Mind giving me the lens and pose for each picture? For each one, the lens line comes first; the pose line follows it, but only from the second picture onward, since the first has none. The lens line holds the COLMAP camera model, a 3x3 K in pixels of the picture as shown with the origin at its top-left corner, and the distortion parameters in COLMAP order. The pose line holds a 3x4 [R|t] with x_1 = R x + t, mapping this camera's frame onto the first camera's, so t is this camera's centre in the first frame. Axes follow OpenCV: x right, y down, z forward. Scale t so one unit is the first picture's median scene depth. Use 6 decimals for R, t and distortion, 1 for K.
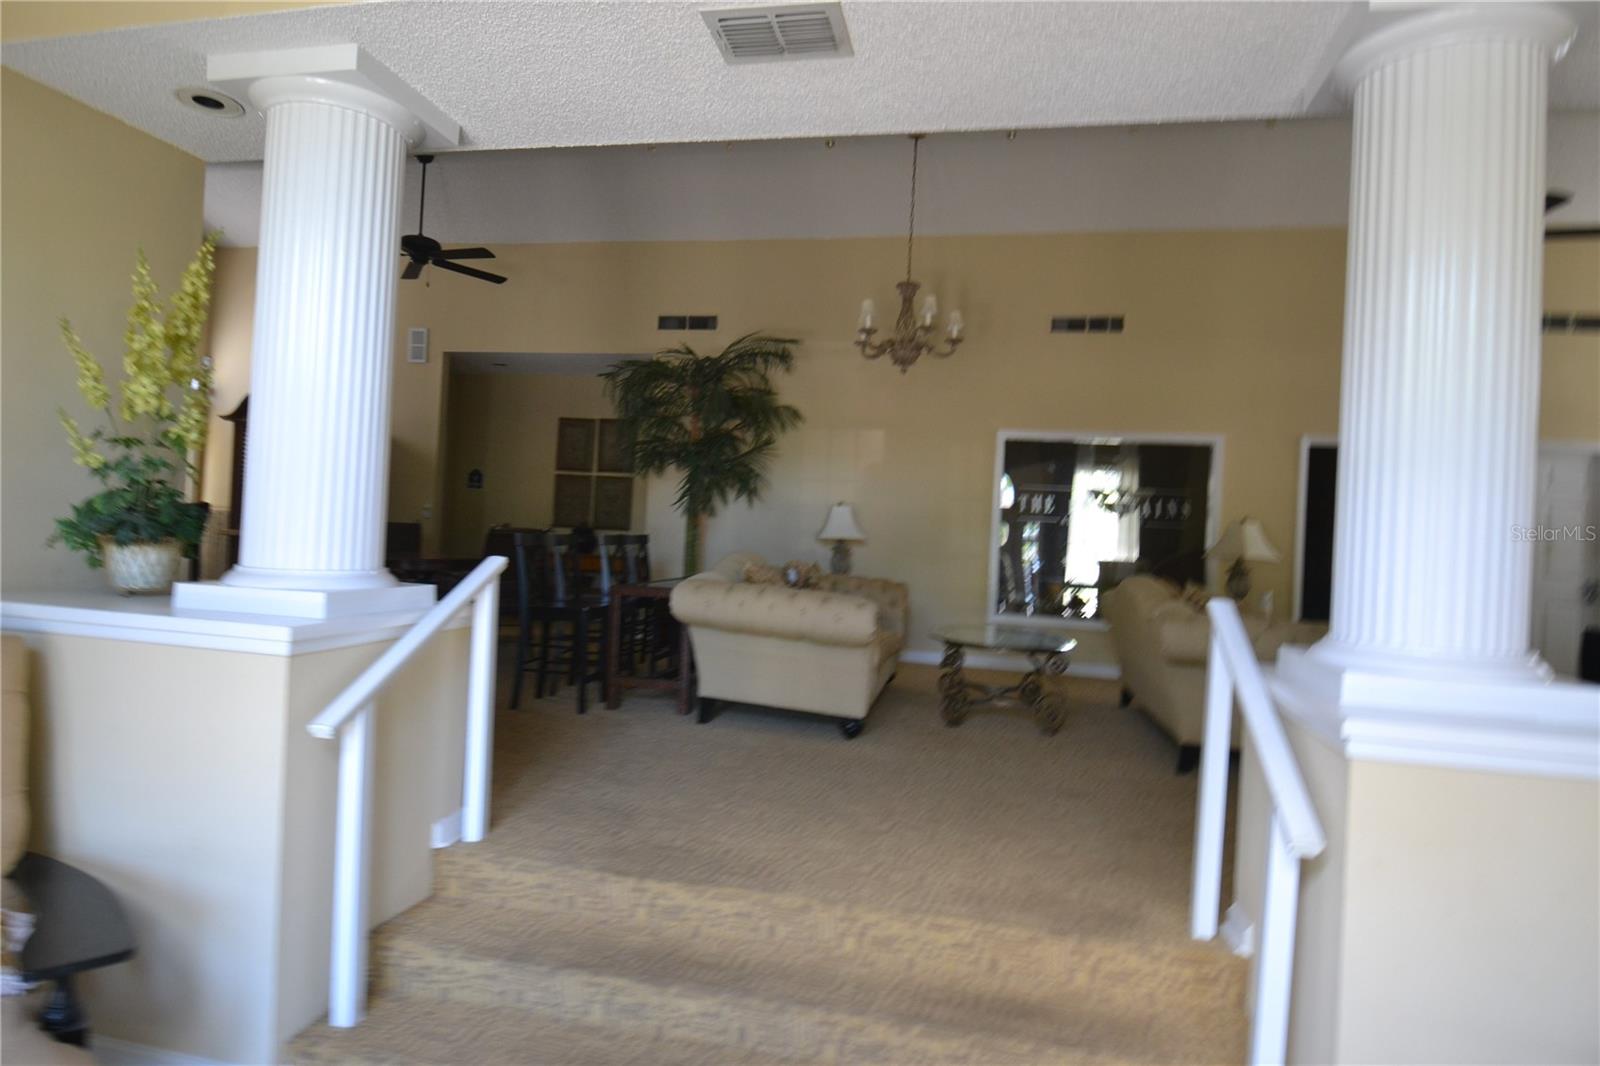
lens RADIAL K [[916.0, 0, 794.6], [0, 916.0, 528.1], [0, 0, 1]] dist [0.049233, -0.056037]
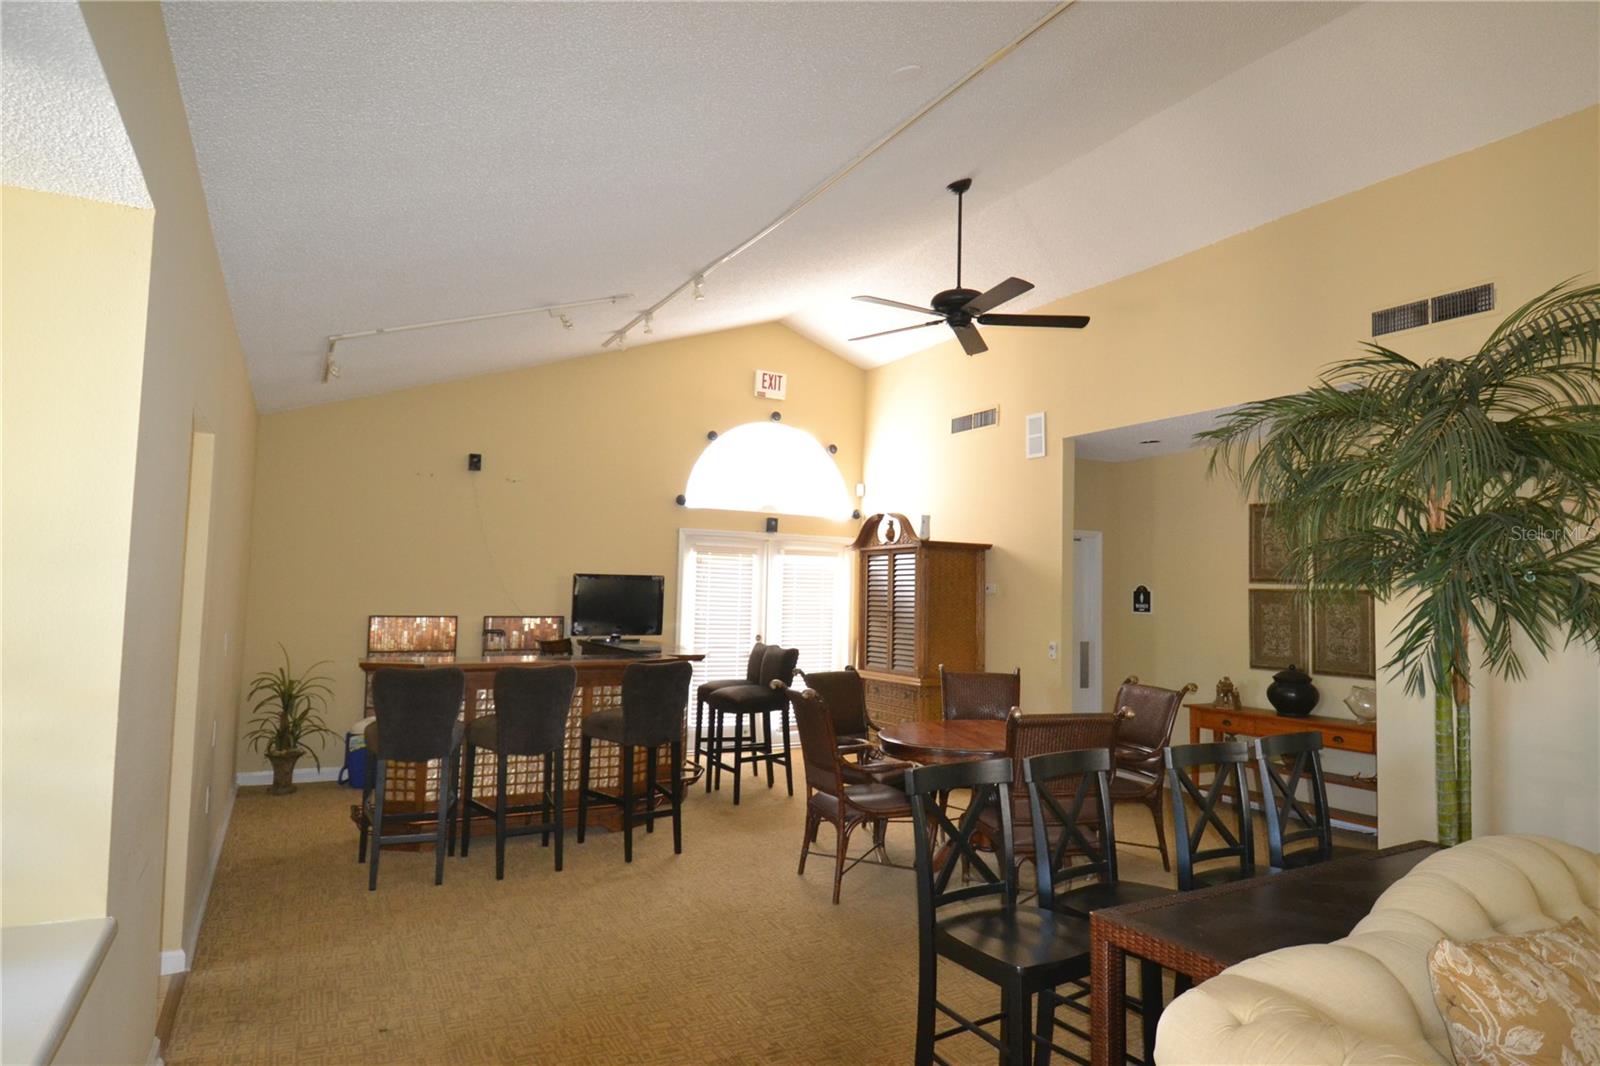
lens RADIAL K [[916.0, 0, 794.6], [0, 916.0, 528.1], [0, 0, 1]] dist [0.049233, -0.056037]
pose [[0.662273, -0.091074, -0.743707, 0.073603], [0.019129, 0.994317, -0.104729, -0.114862], [0.749019, 0.055133, 0.660251, 0.910804]]
